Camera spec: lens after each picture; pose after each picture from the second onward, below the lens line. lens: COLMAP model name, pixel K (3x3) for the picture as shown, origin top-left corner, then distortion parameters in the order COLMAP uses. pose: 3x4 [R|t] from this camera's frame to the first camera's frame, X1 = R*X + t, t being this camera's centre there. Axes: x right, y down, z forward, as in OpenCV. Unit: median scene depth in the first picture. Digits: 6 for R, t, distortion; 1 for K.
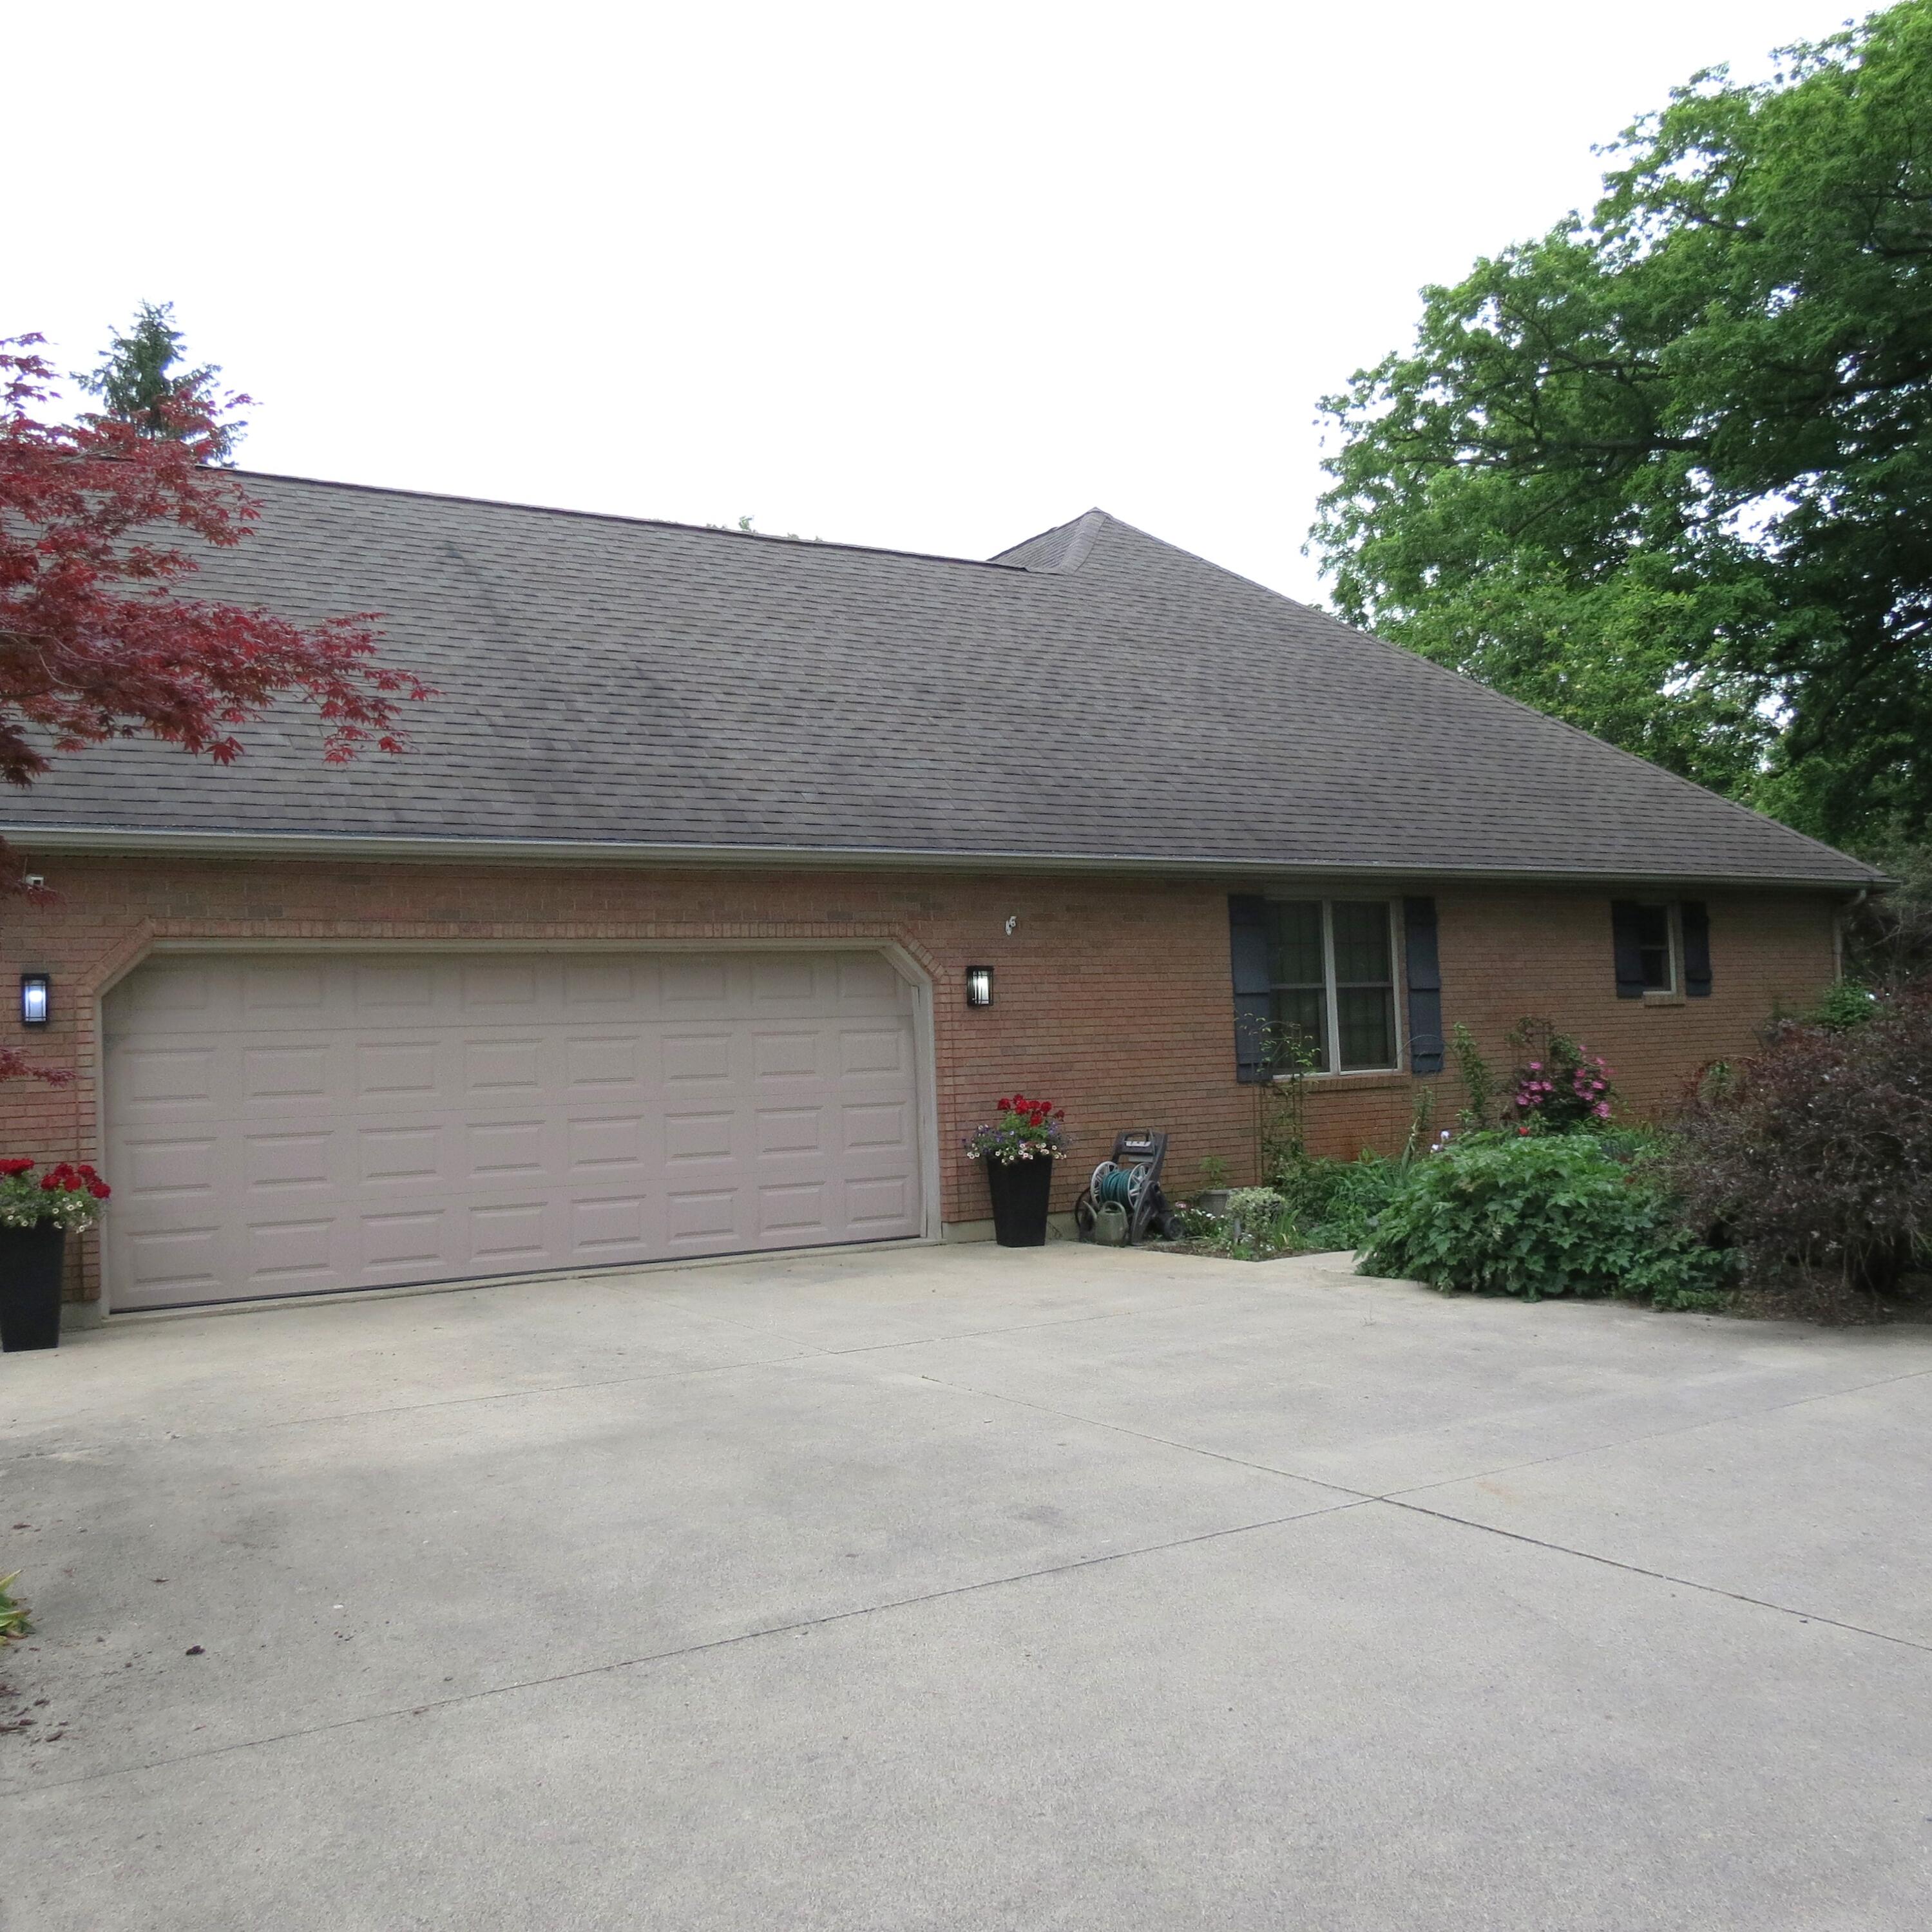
lens RADIAL K [[1798.0, 0, 958.8], [0, 1798.0, 1017.4], [0, 0, 1]] dist [-0.034985, 0.017251]
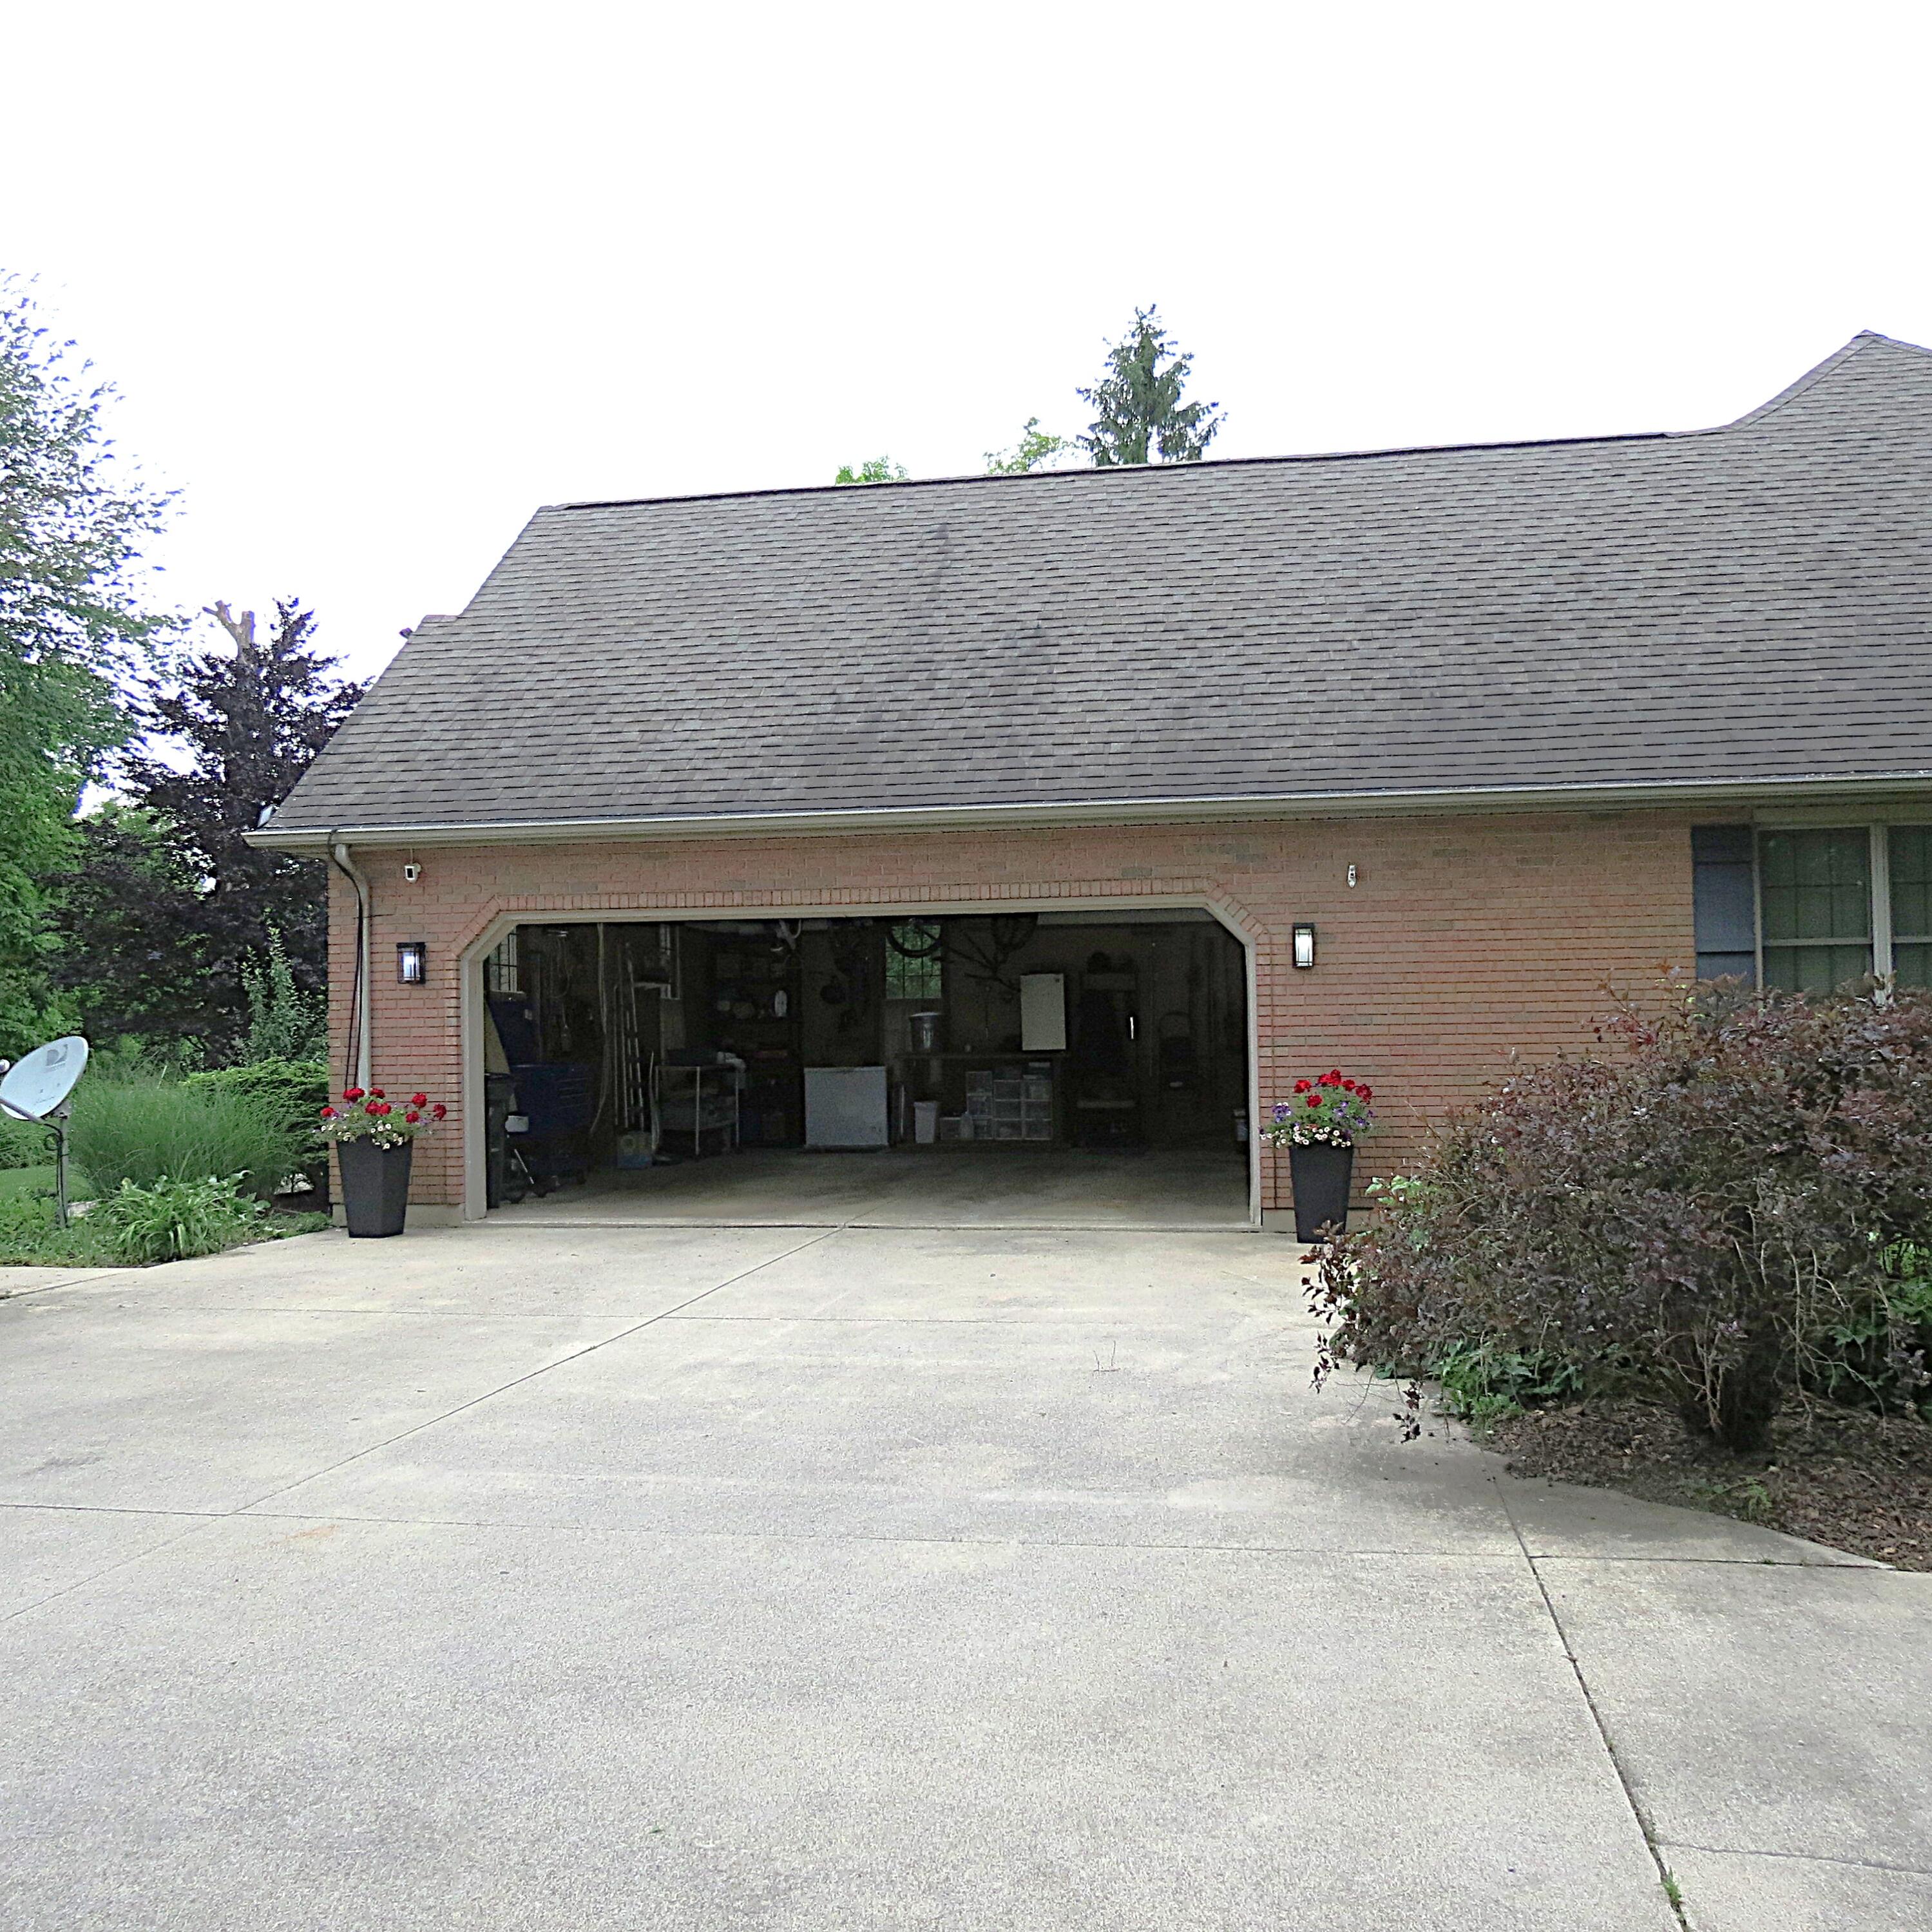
lens RADIAL K [[1798.0, 0, 958.8], [0, 1798.0, 1017.4], [0, 0, 1]] dist [-0.034985, 0.017251]
pose [[0.761831, 0.023112, -0.647363, 0.453578], [-0.002311, 0.999454, 0.032963, -0.010788], [0.647771, -0.023616, 0.761469, 0.214651]]
